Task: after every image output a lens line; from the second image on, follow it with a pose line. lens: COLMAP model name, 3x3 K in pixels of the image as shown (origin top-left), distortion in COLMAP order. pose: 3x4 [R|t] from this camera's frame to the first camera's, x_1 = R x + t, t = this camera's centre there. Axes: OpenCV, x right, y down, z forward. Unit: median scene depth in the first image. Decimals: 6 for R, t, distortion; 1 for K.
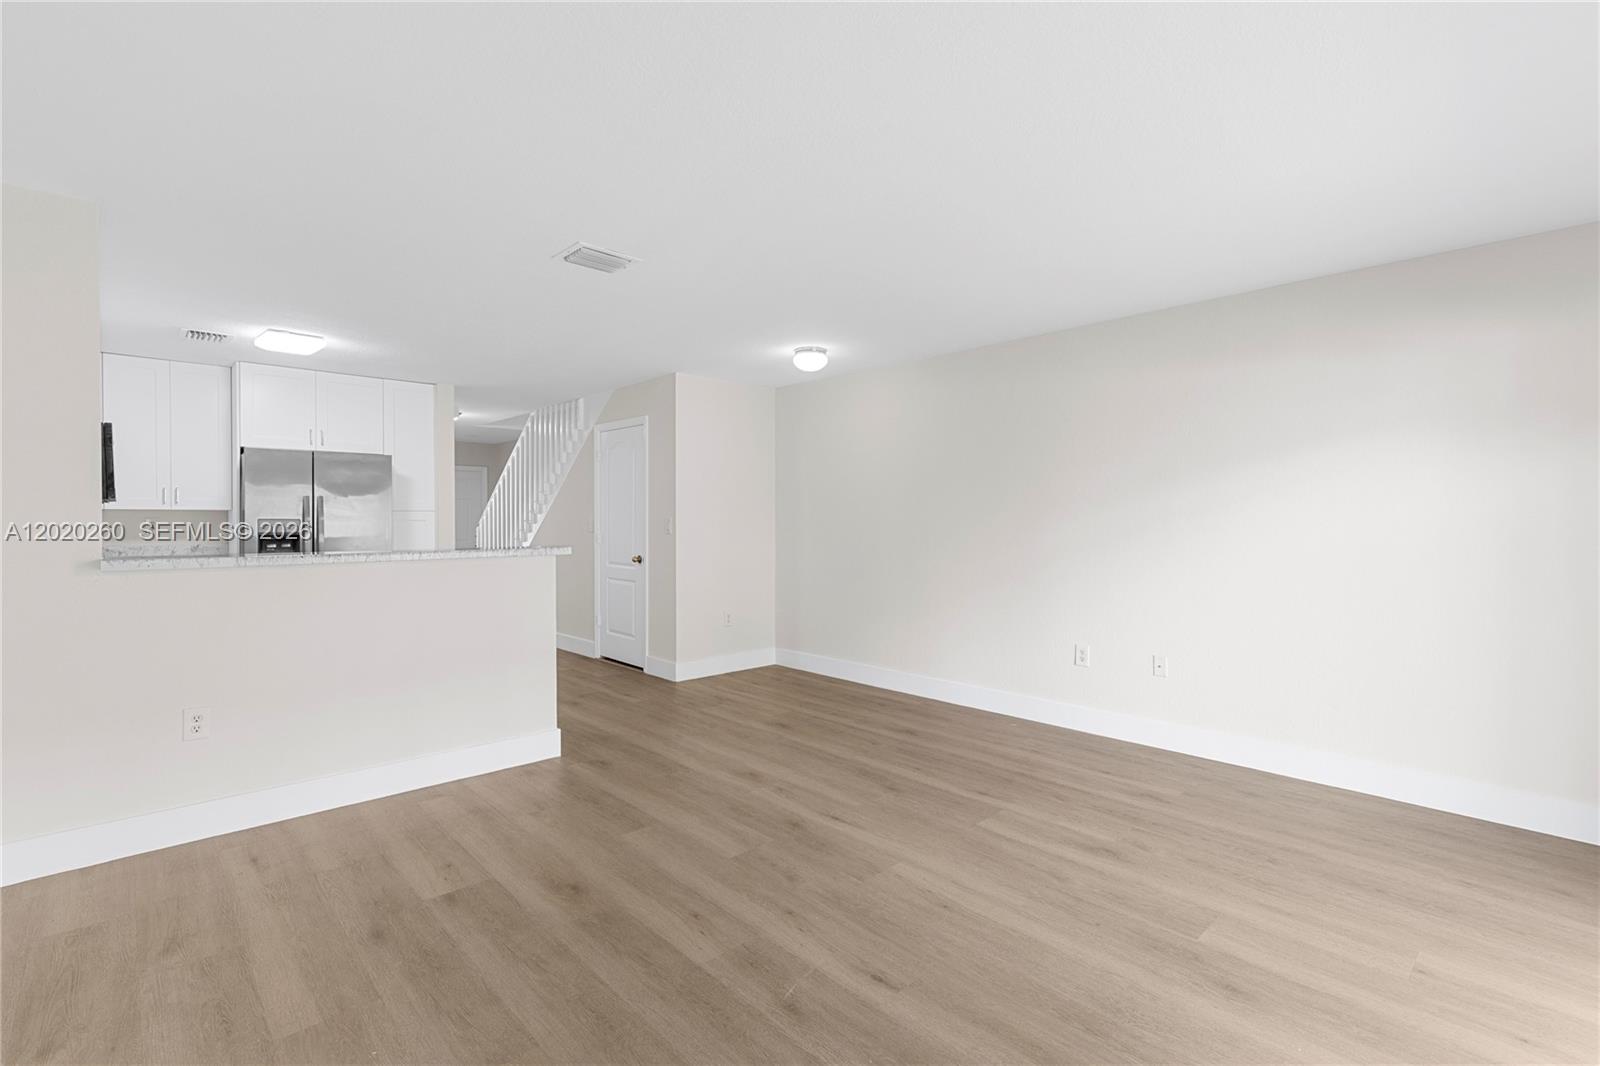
lens RADIAL K [[713.9, 0, 800.1], [0, 713.9, 513.4], [0, 0, 1]] dist [0.002310, 0.000278]
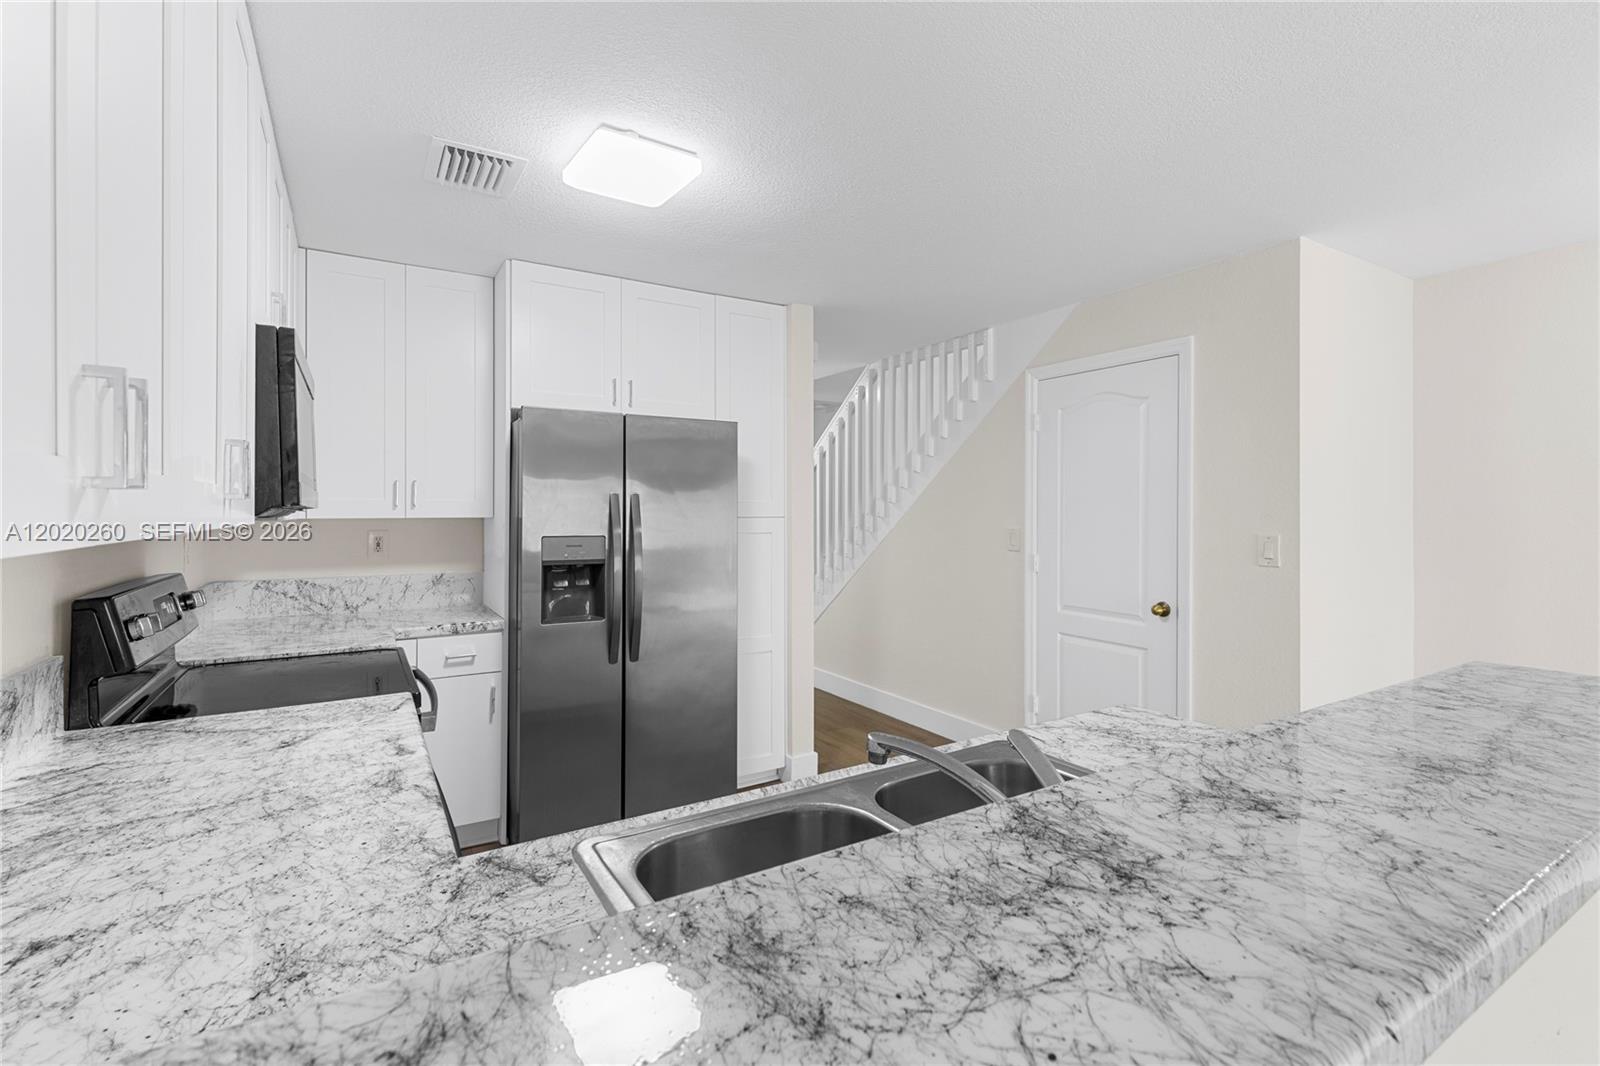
lens RADIAL K [[713.9, 0, 800.1], [0, 713.9, 513.4], [0, 0, 1]] dist [0.002310, 0.000278]
pose [[0.980559, 0.000520, -0.196224, -0.428924], [0.002239, 0.999902, 0.013836, -0.016967], [0.196212, -0.014007, 0.980461, 0.467710]]
